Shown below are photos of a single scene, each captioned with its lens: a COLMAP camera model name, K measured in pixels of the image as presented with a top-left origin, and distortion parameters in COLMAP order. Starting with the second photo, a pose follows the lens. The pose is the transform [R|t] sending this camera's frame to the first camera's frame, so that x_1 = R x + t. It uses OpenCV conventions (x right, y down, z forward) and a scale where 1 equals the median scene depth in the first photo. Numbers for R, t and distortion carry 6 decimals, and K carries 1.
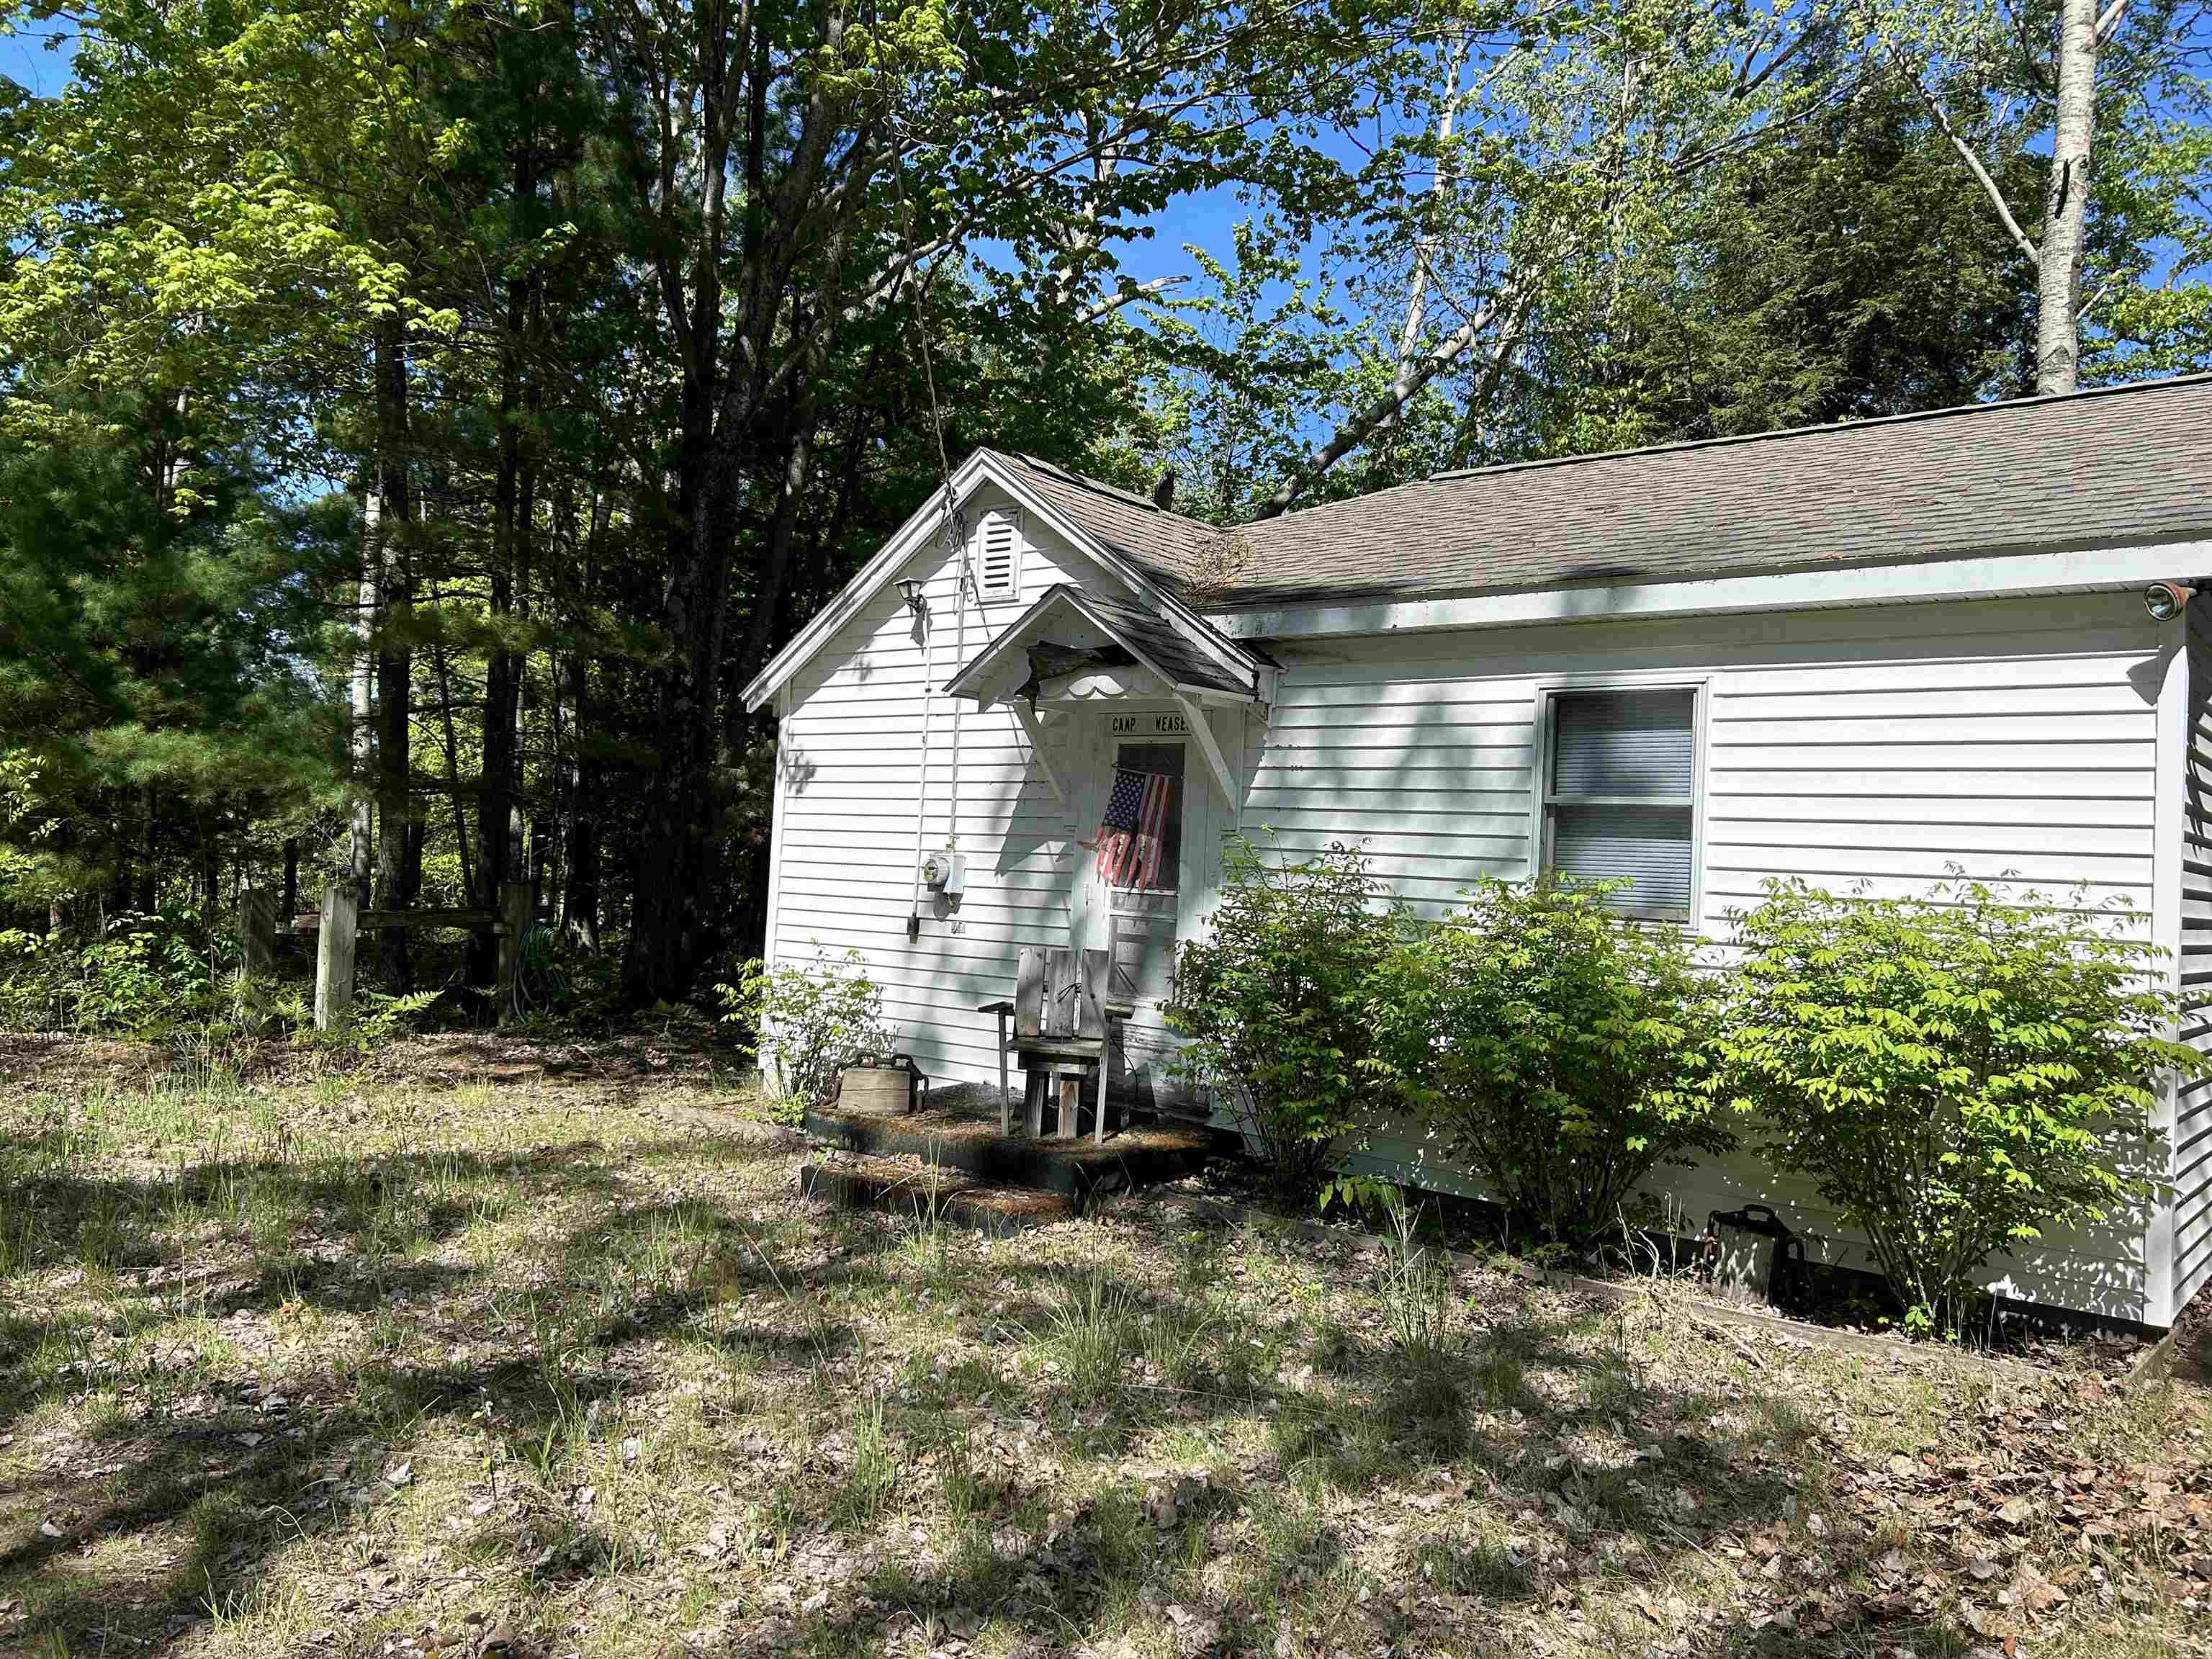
lens RADIAL K [[1667.8, 0, 1108.5], [0, 1667.8, 833.1], [0, 0, 1]] dist [0.059215, -0.069710]
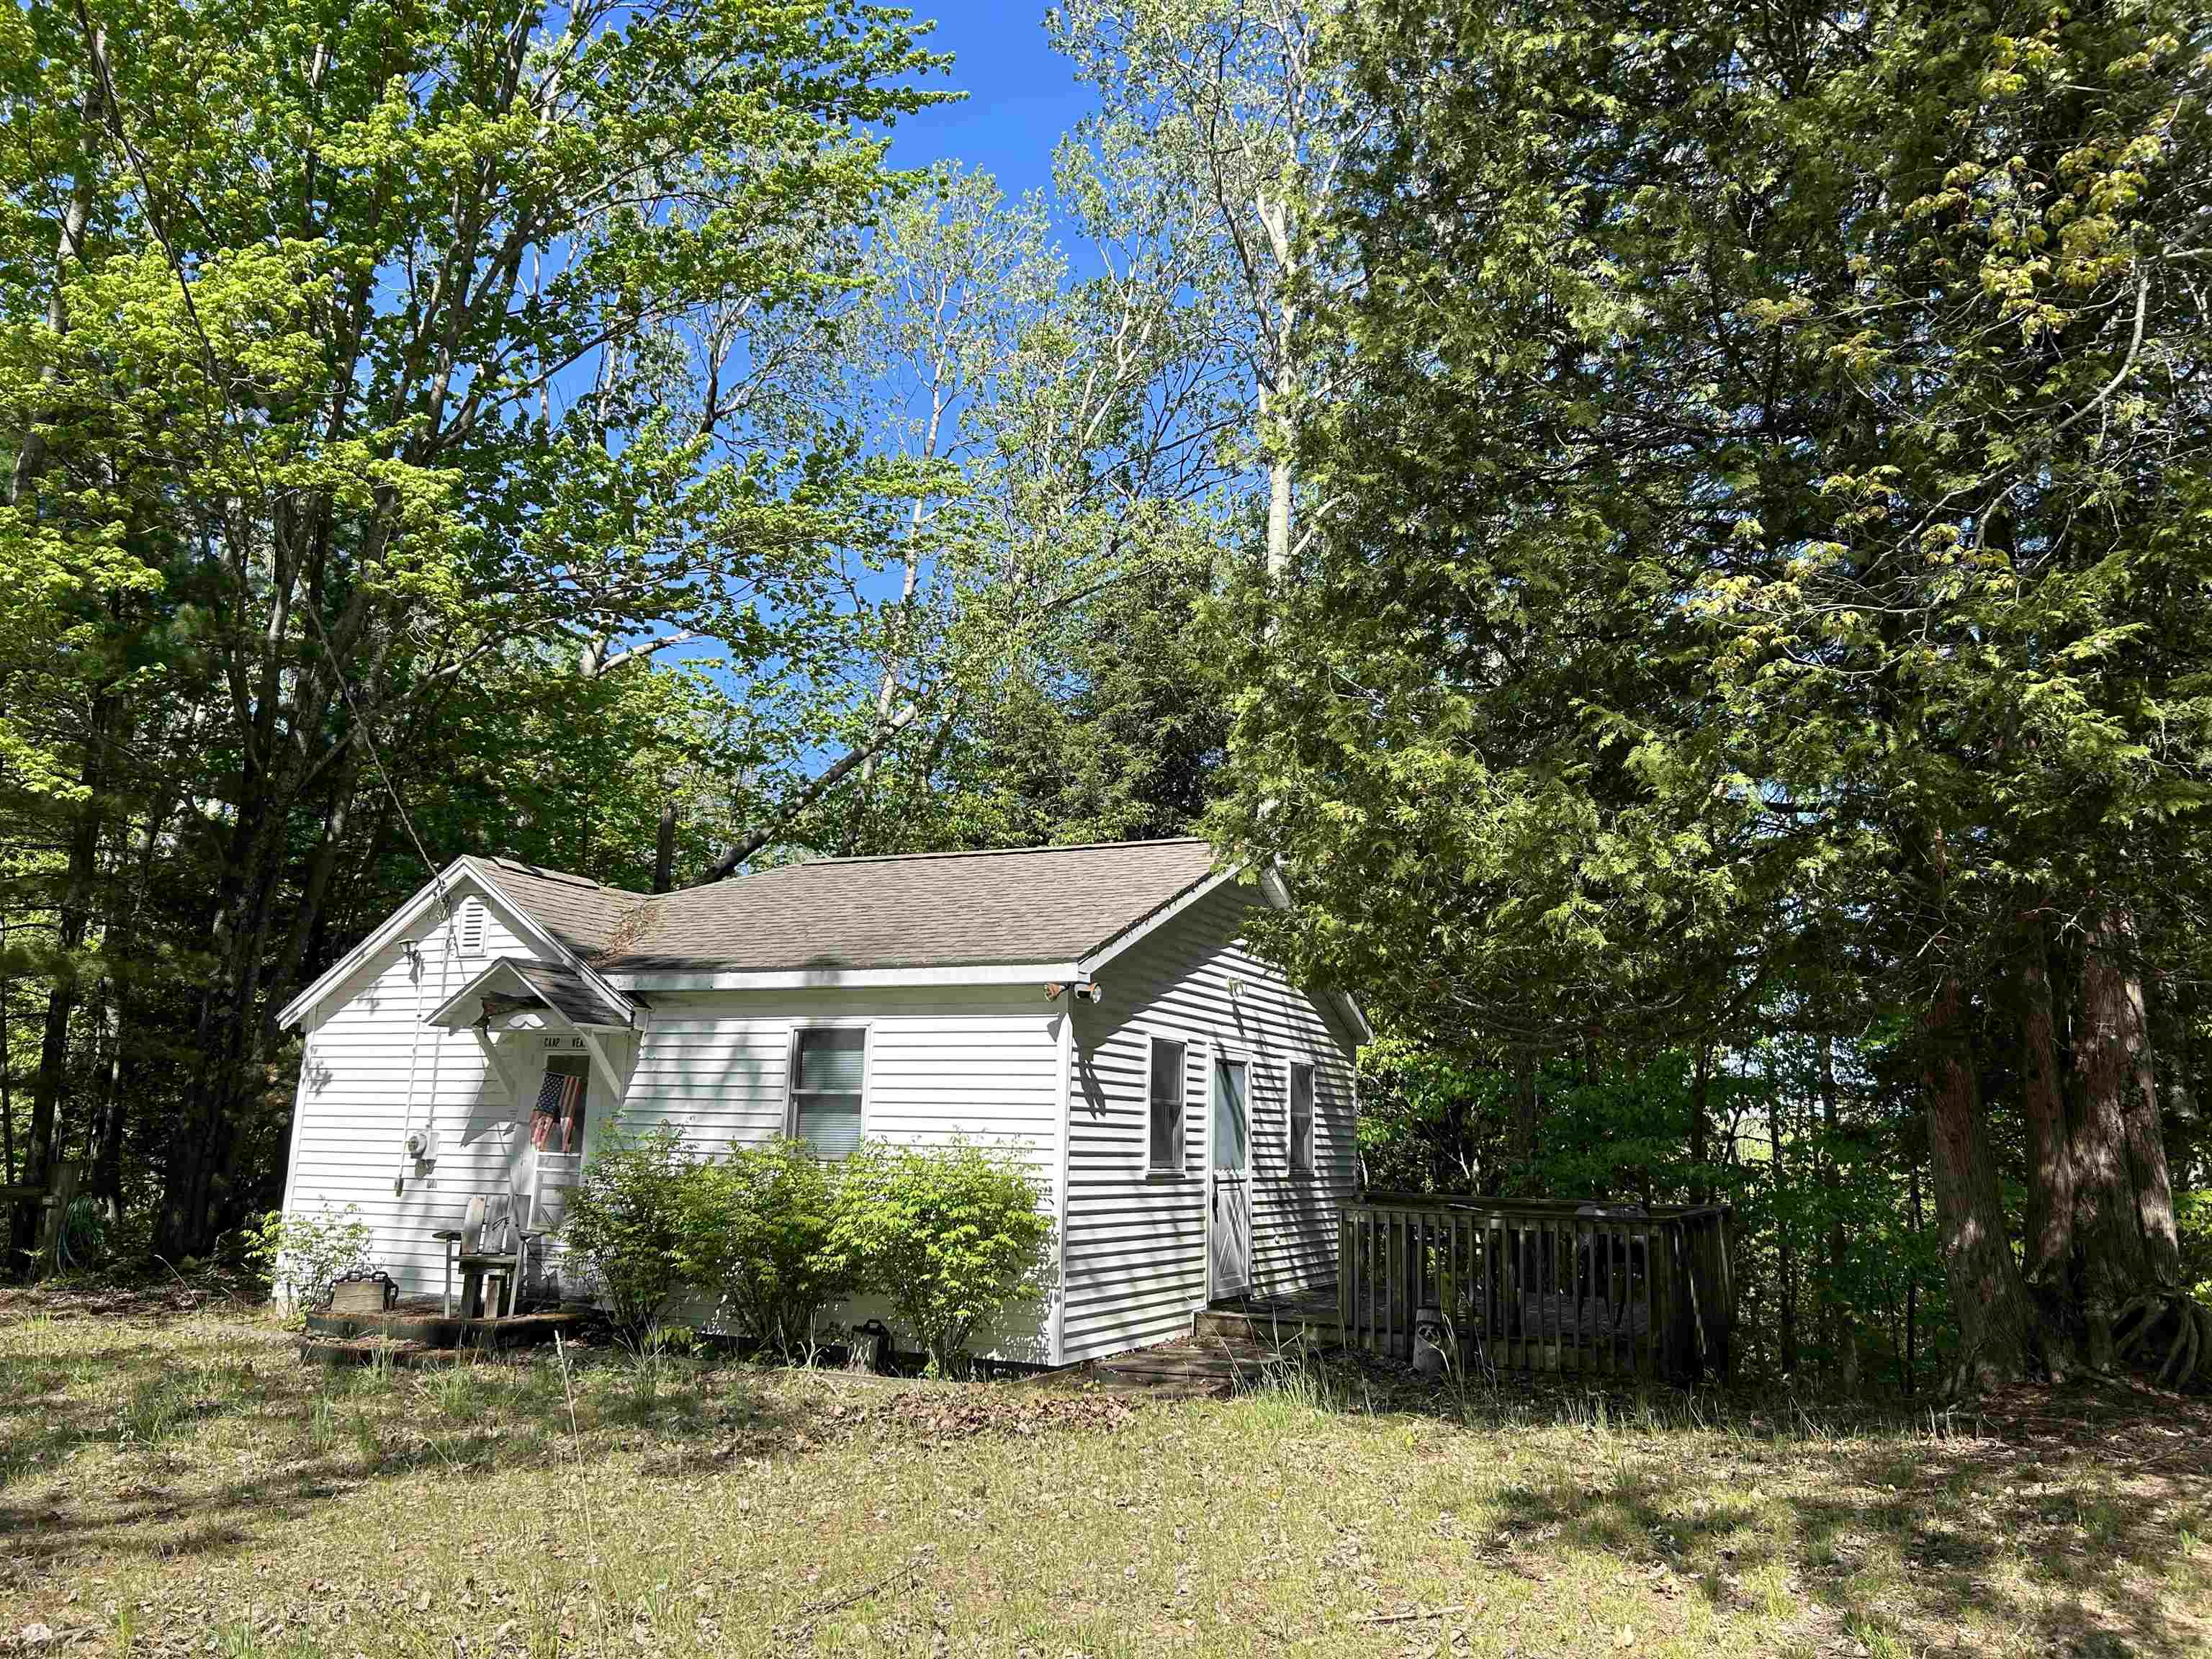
lens RADIAL K [[1667.8, 0, 1113.3], [0, 1667.8, 843.8], [0, 0, 1]] dist [0.059215, -0.069710]
pose [[0.969793, 0.020767, 0.243043, 0.124189], [0.015356, 0.989195, -0.145797, -0.013299], [-0.243444, 0.145126, 0.958996, -0.591245]]
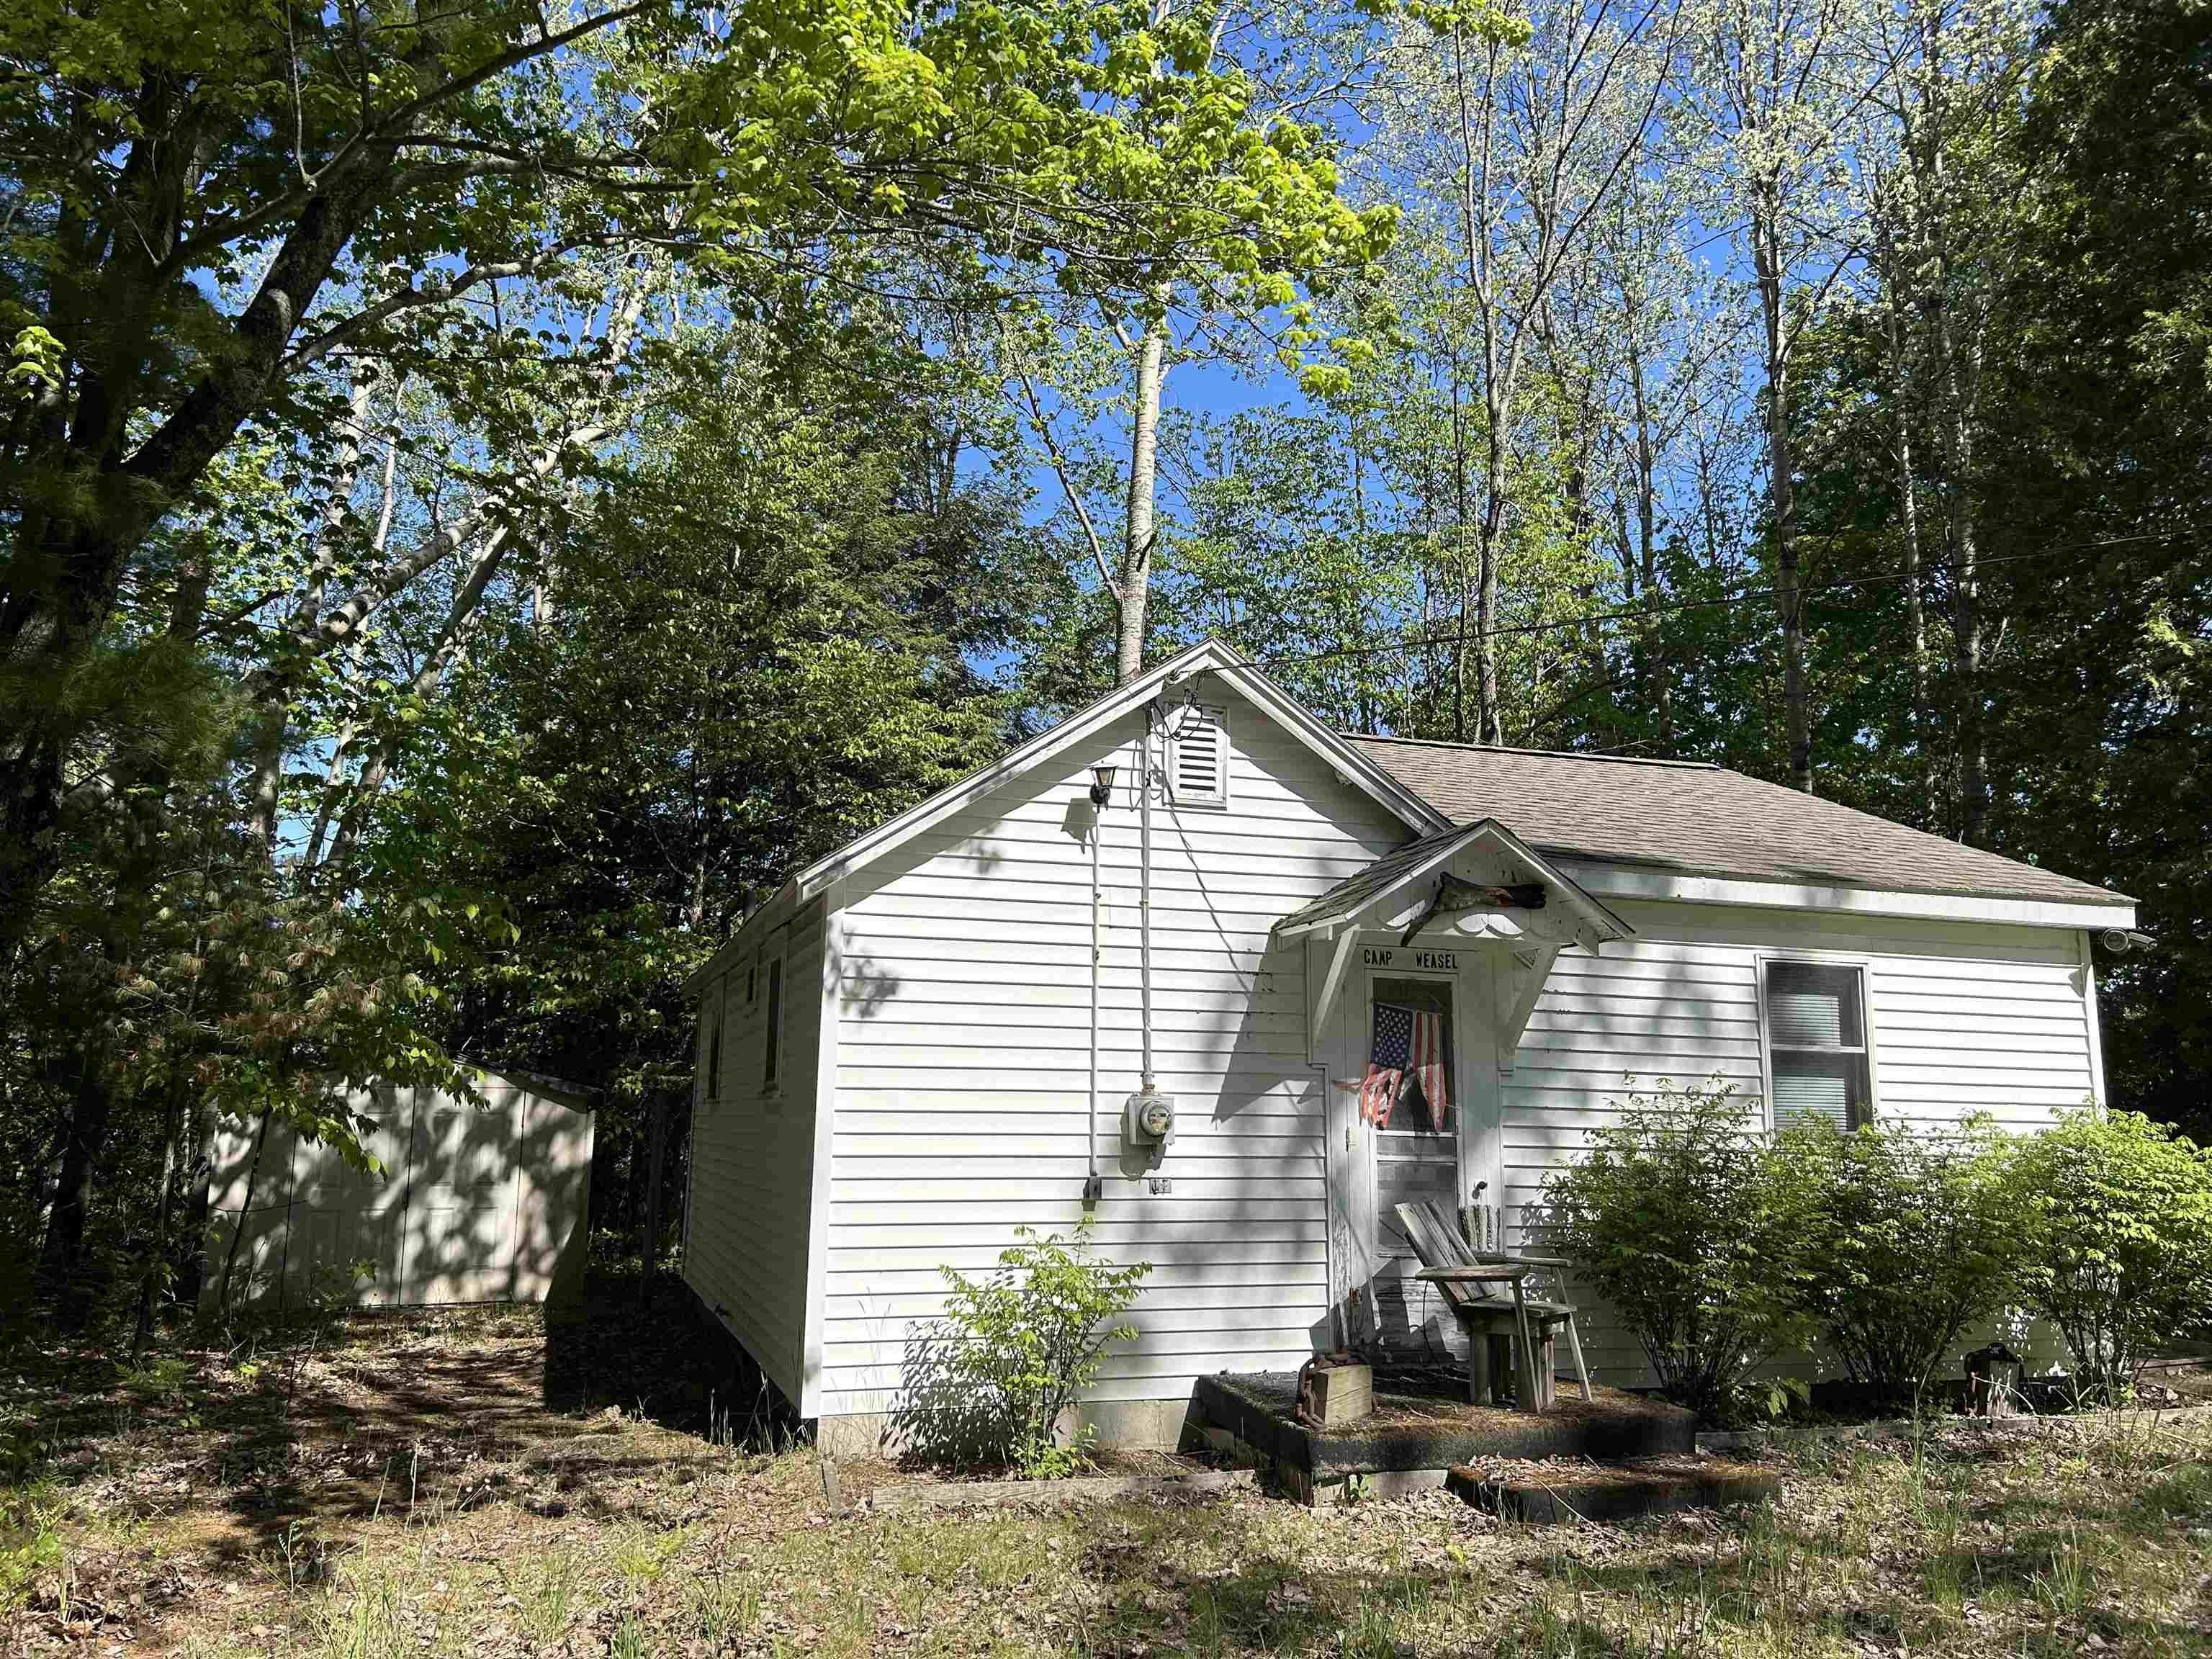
lens RADIAL K [[1667.8, 0, 1103.5], [0, 1667.8, 818.1], [0, 0, 1]] dist [0.059215, -0.069710]
pose [[0.524800, 0.116018, 0.843282, -0.865831], [-0.007394, 0.991252, -0.131775, -0.016124], [-0.851193, 0.062920, 0.521067, 0.602590]]
